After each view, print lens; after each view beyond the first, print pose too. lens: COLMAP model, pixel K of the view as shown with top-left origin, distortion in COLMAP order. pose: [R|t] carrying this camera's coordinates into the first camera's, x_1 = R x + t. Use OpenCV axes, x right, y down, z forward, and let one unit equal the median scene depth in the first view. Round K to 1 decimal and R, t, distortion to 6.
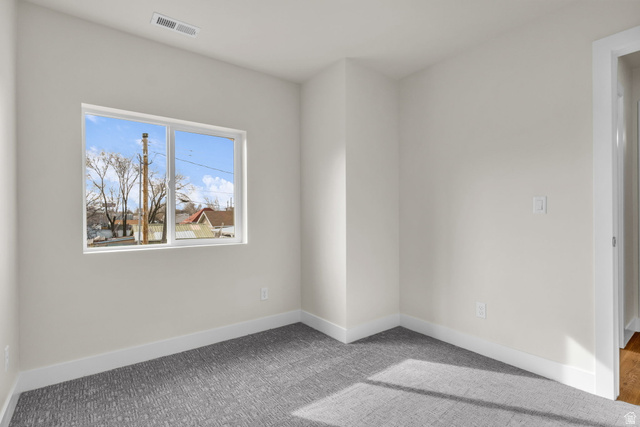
lens RADIAL K [[310.3, 0, 322.4], [0, 310.3, 211.7], [0, 0, 1]] dist [0.009358, -0.003407]
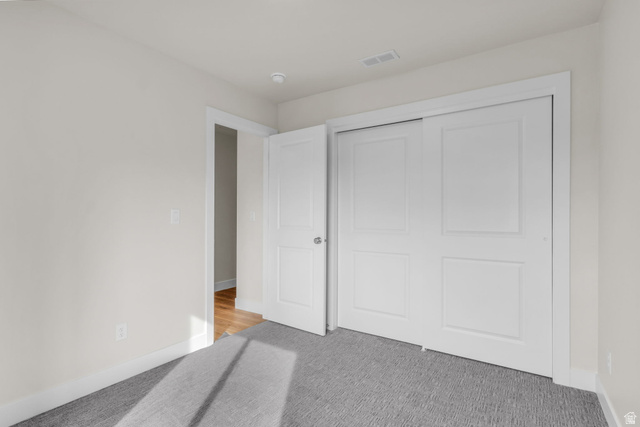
lens RADIAL K [[310.3, 0, 315.8], [0, 310.3, 215.1], [0, 0, 1]] dist [0.009358, -0.003407]
pose [[-0.312260, 0.013964, 0.949894, -0.631806], [-0.005805, 0.999845, -0.016607, -0.010902], [-0.949979, -0.010700, -0.312131, 0.900863]]
